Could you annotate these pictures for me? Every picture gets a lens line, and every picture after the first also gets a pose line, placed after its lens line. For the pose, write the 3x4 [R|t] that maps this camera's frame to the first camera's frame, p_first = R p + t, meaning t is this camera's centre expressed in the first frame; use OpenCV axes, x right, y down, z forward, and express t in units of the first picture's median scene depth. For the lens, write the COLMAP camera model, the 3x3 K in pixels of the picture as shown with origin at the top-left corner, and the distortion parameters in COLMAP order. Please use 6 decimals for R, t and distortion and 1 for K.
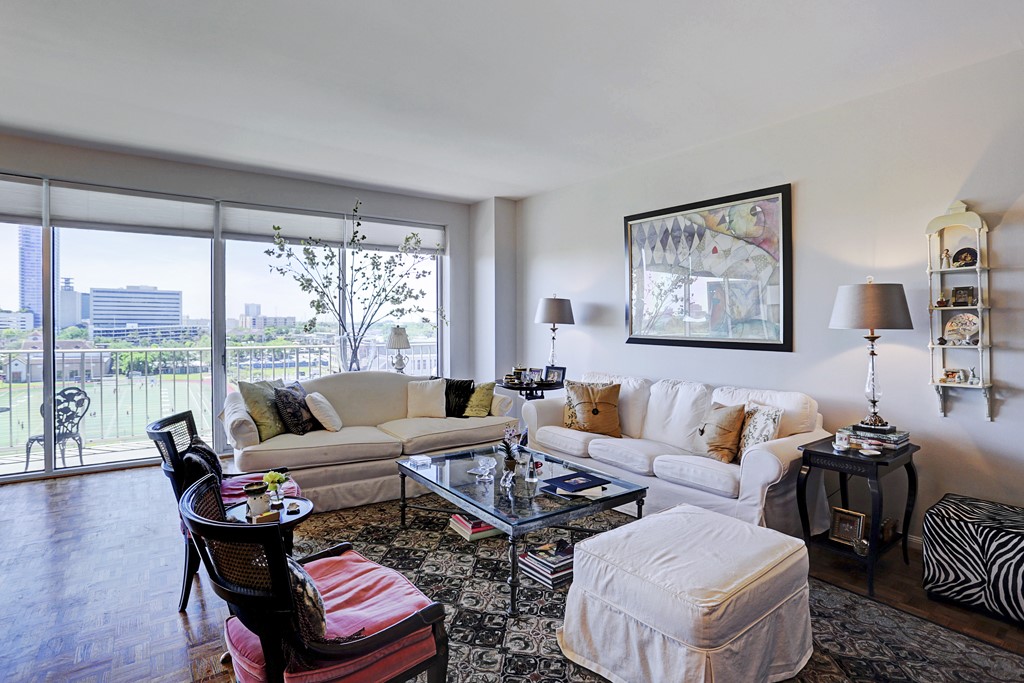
lens RADIAL K [[515.3, 0, 517.2], [0, 515.3, 326.0], [0, 0, 1]] dist [-0.046613, 0.018136]
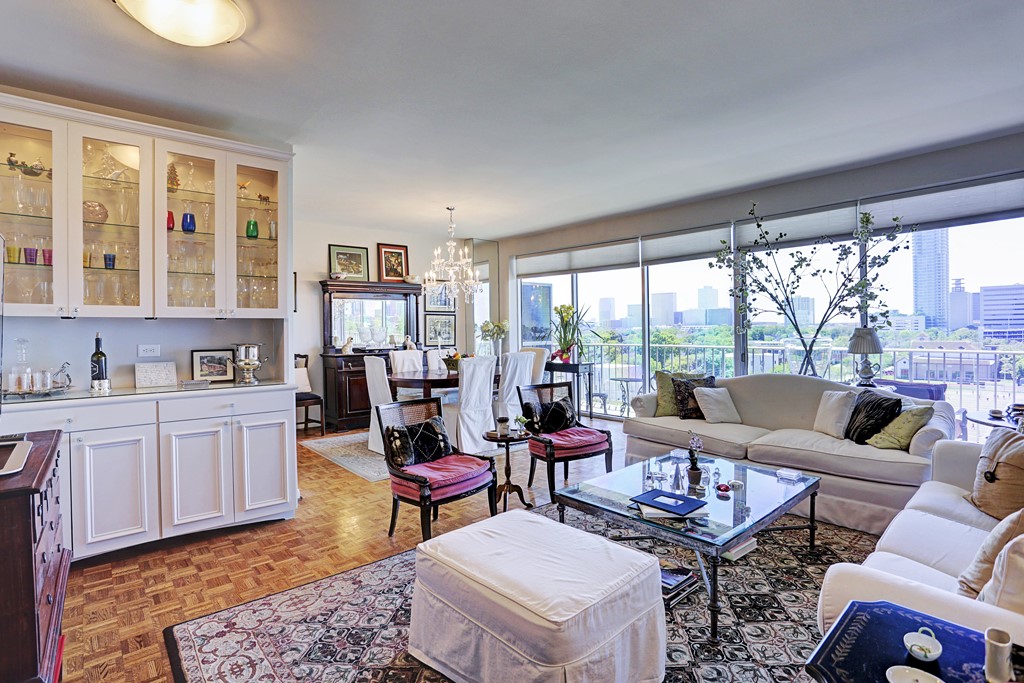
lens RADIAL K [[515.3, 0, 510.8], [0, 515.3, 337.2], [0, 0, 1]] dist [-0.046613, 0.018136]
pose [[0.113302, 0.005836, -0.993543, 0.614302], [0.013869, 0.999876, 0.007455, 0.005505], [0.993464, -0.014624, 0.113207, 0.400929]]
